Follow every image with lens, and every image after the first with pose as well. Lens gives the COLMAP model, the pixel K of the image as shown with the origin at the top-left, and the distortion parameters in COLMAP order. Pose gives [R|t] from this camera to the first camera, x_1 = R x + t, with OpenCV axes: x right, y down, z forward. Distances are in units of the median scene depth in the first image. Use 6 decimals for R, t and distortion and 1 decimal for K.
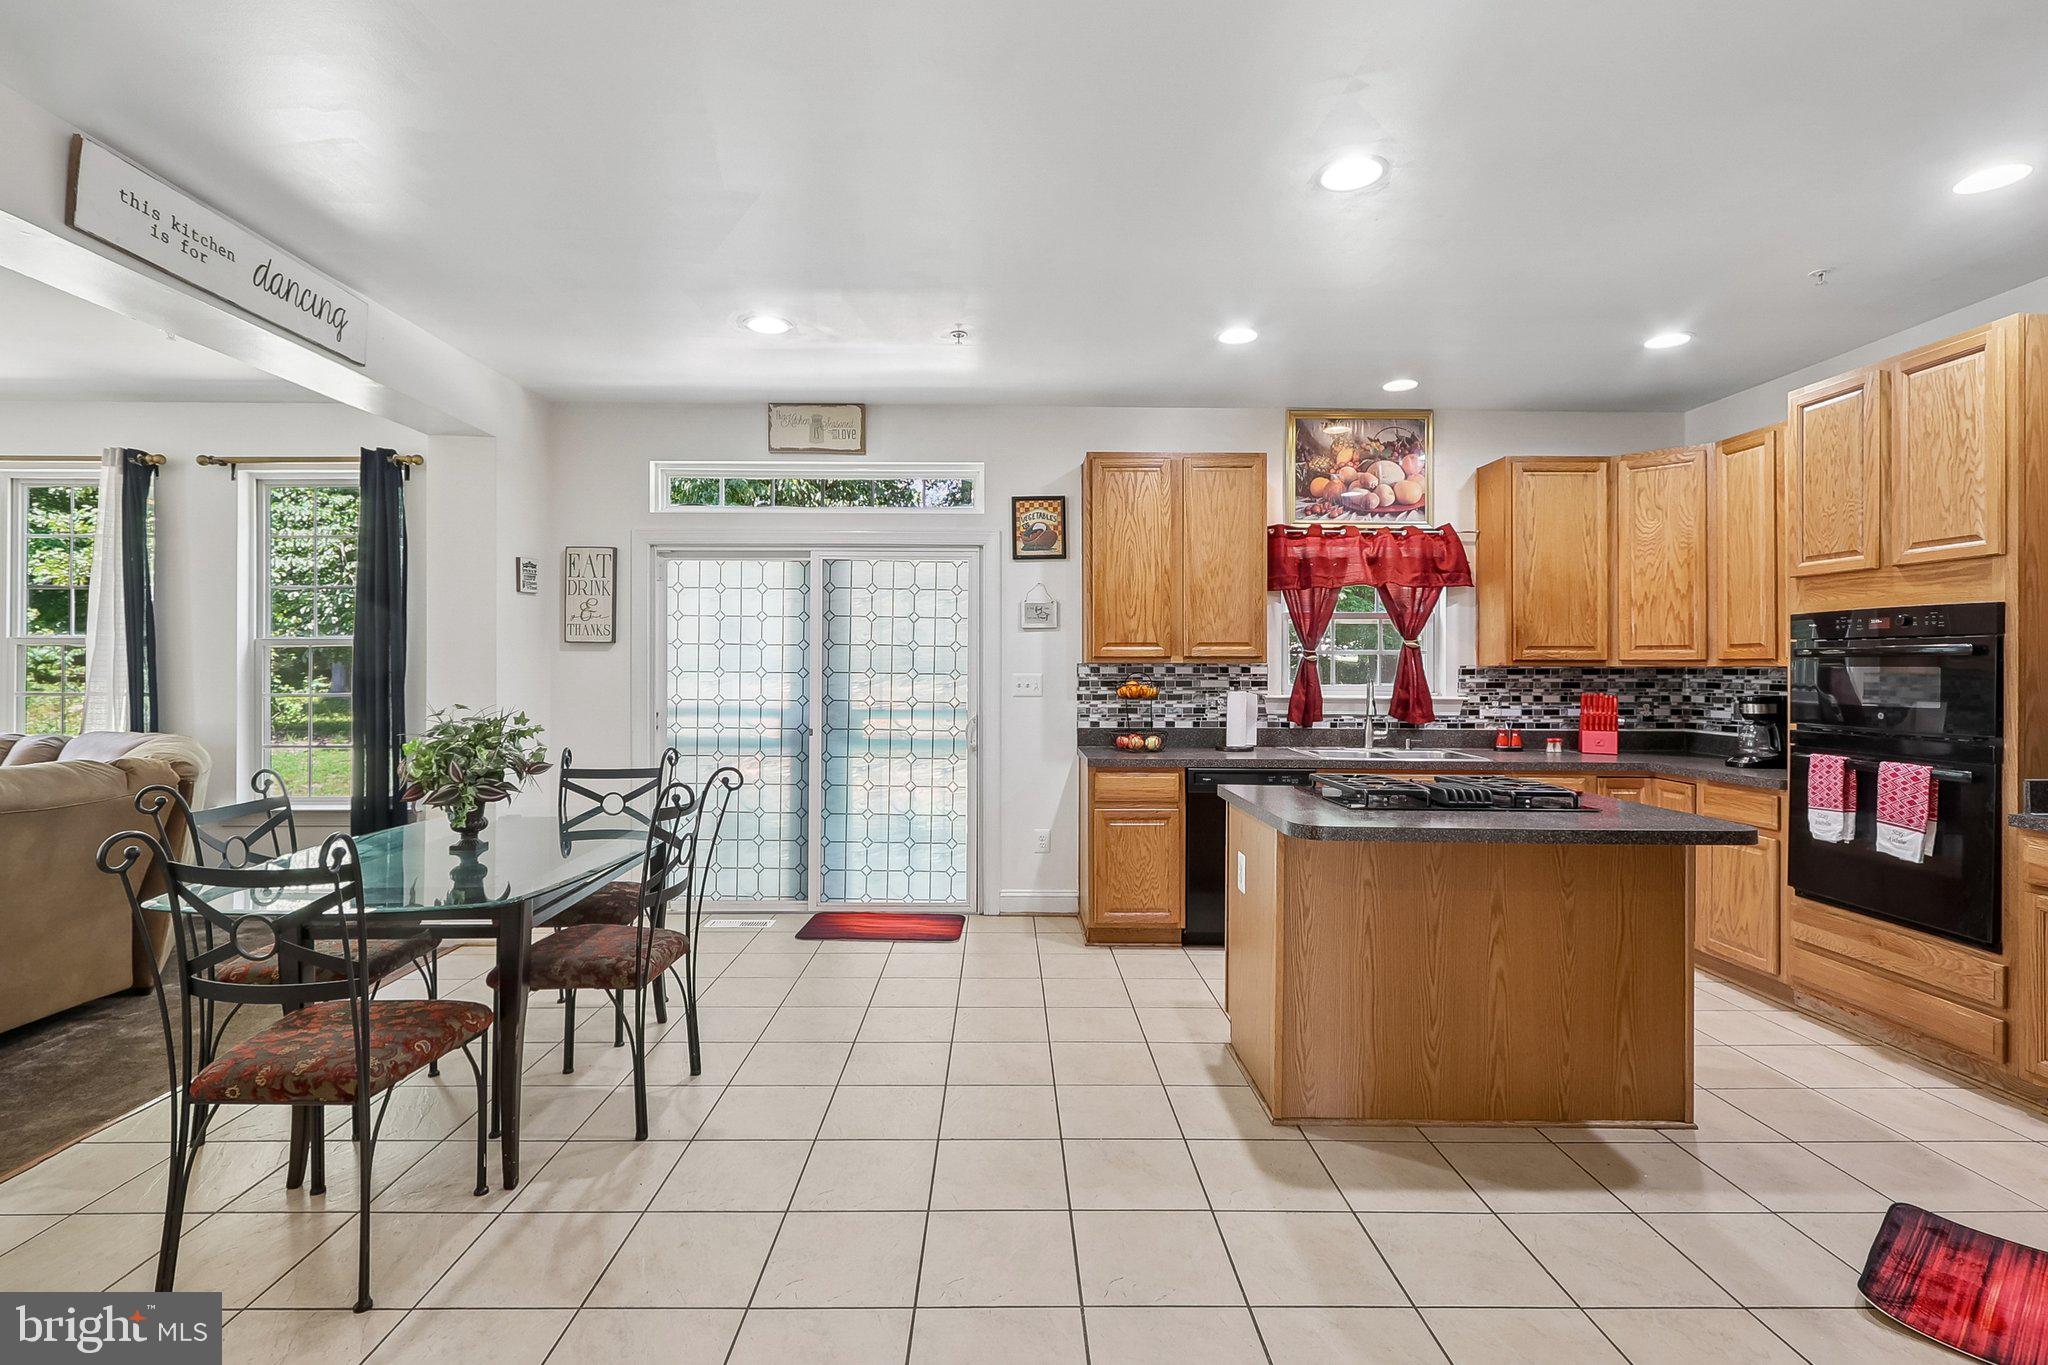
lens RADIAL K [[964.1, 0, 1026.2], [0, 964.1, 664.6], [0, 0, 1]] dist [0.000815, -0.002020]
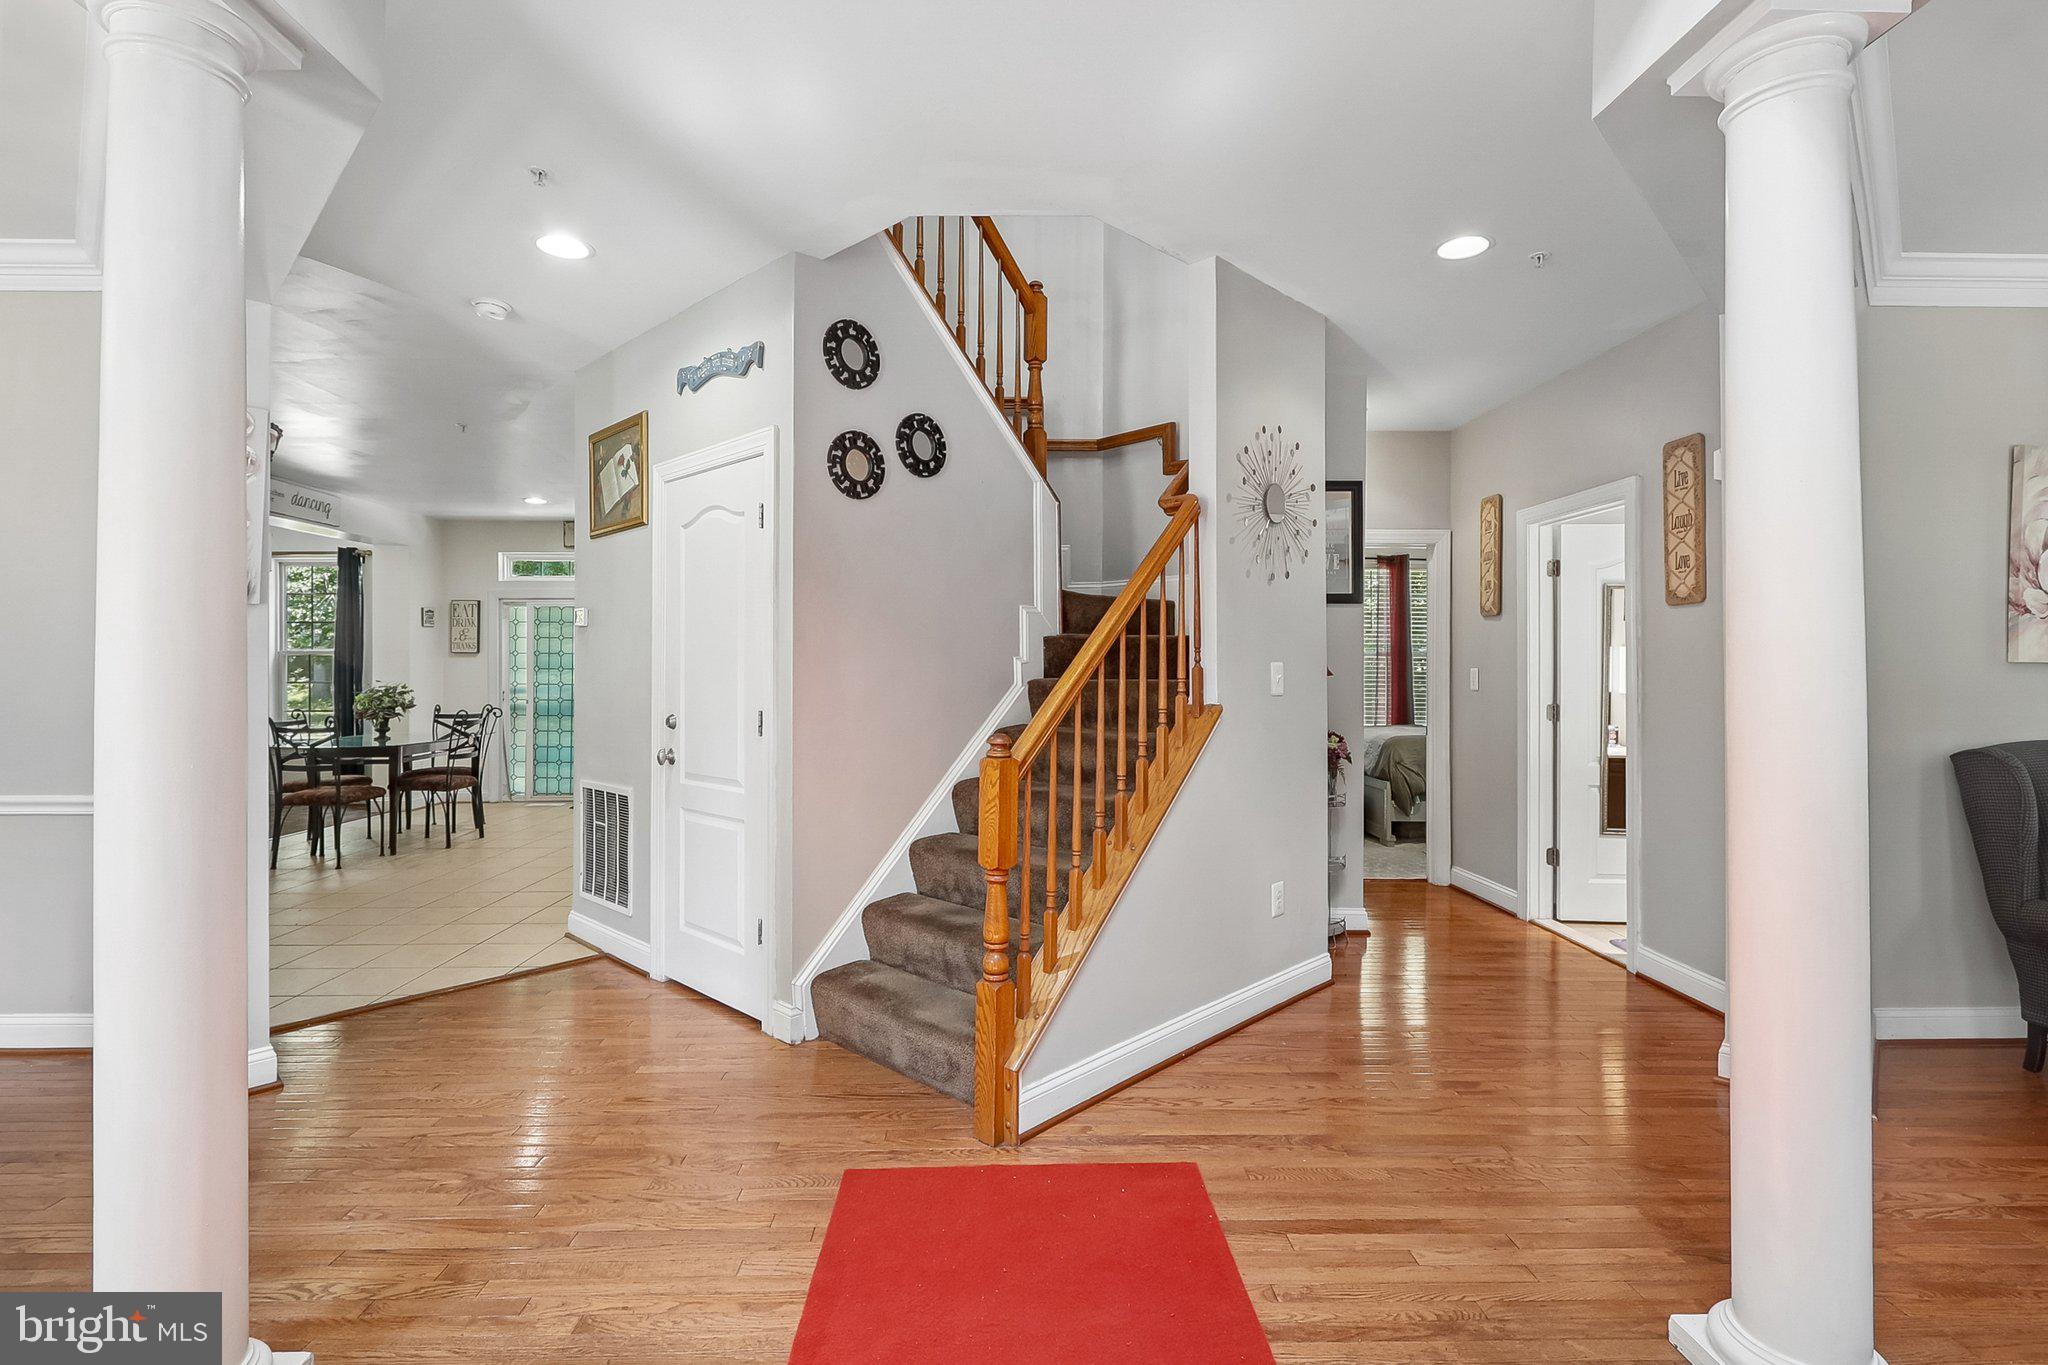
lens RADIAL K [[964.1, 0, 1033.2], [0, 964.1, 669.0], [0, 0, 1]] dist [0.000815, -0.002020]
pose [[0.999833, -0.002249, 0.018120, 1.111419], [0.002185, 0.999991, 0.003503, 0.008033], [-0.018128, -0.003463, 0.999830, -1.593816]]
